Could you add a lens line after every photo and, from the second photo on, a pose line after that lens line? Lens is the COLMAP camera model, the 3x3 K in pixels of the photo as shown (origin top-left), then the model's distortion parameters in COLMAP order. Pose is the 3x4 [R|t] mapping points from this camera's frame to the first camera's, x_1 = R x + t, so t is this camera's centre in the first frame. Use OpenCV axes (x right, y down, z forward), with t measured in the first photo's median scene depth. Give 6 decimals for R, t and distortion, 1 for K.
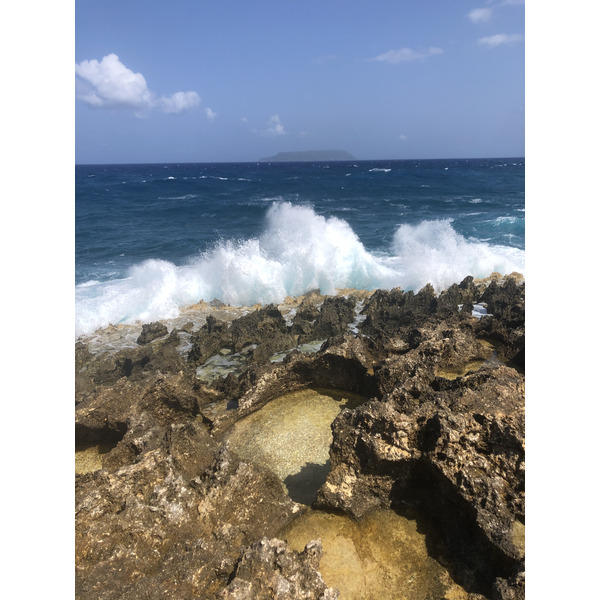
lens RADIAL K [[482.4, 0, 299.2], [0, 482.4, 286.0], [0, 0, 1]] dist [0.005026, -0.001586]
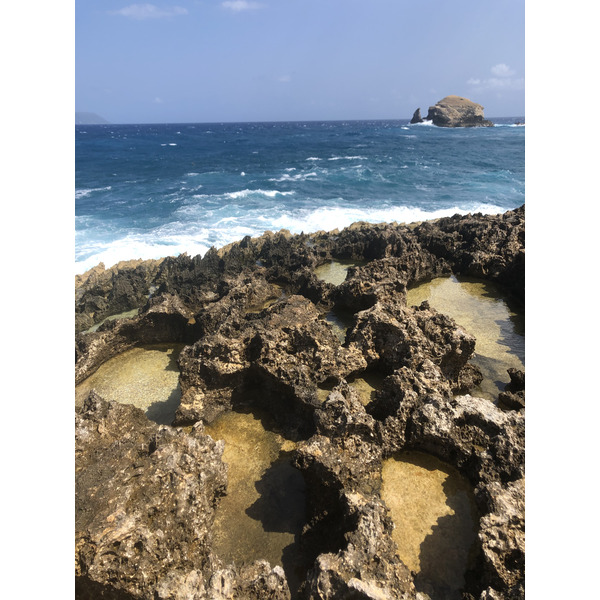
lens RADIAL K [[482.4, 0, 299.2], [0, 482.4, 286.0], [0, 0, 1]] dist [0.005026, -0.001586]
pose [[0.892826, -0.141019, 0.427756, -0.164093], [0.111438, 0.989357, 0.093566, 0.017941], [-0.436398, -0.035870, 0.899039, -0.257295]]
